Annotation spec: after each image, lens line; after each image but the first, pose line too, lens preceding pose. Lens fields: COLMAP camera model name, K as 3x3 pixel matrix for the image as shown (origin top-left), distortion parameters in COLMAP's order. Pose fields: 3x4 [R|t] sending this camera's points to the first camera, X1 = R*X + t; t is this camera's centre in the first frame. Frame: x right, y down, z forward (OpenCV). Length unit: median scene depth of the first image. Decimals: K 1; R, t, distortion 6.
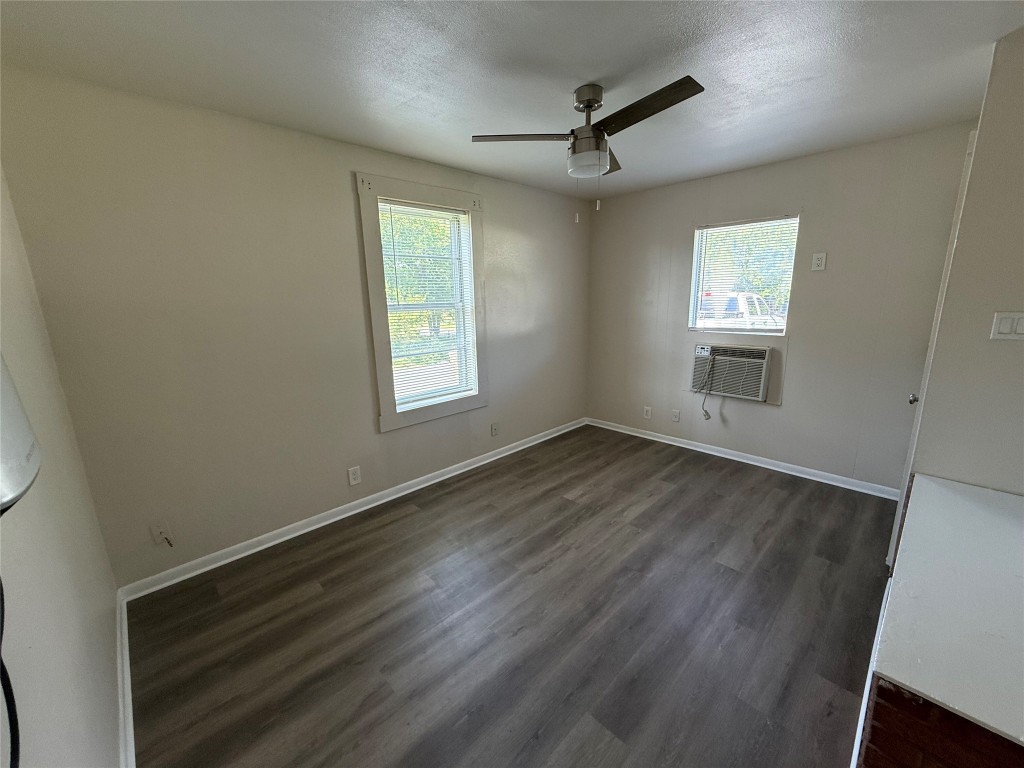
lens RADIAL K [[405.0, 0, 512.0], [0, 405.0, 384.0], [0, 0, 1]] dist [-0.000964, -0.000158]
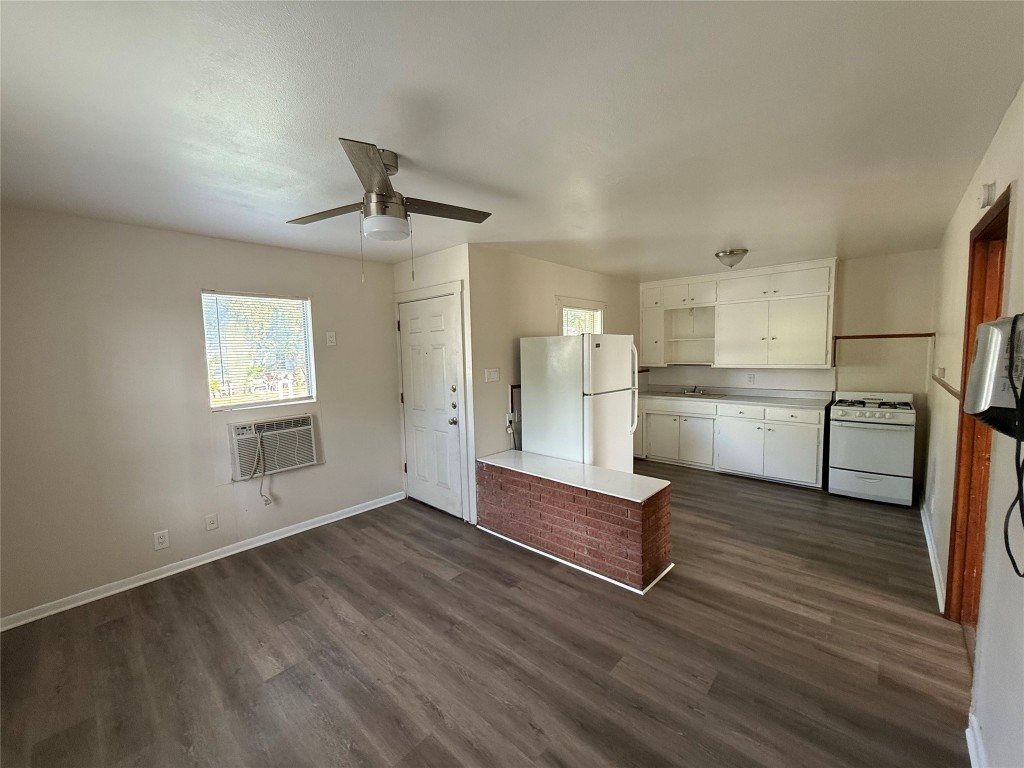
lens RADIAL K [[405.0, 0, 512.0], [0, 405.0, 384.0], [0, 0, 1]] dist [-0.000964, -0.000158]
pose [[-0.049461, -0.061244, 0.996897, -0.506679], [0.240427, 0.968038, 0.071400, -0.125960], [-0.969406, 0.243213, -0.033156, 0.547694]]
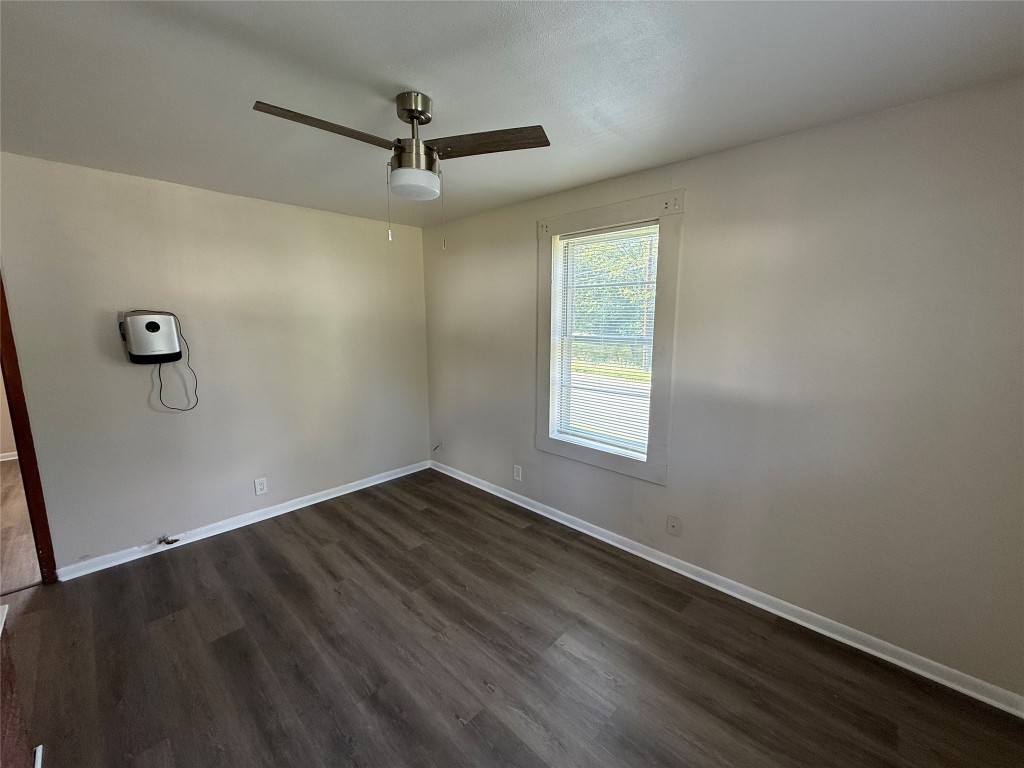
lens RADIAL K [[411.2, 0, 512.0], [0, 411.2, 384.0], [0, 0, 1]] dist [0.001658, 0.000136]
pose [[0.035417, 0.176120, -0.983731, 0.729602], [-0.214629, 0.962721, 0.164631, -0.214702], [0.976053, 0.205306, 0.071897, 0.799334]]
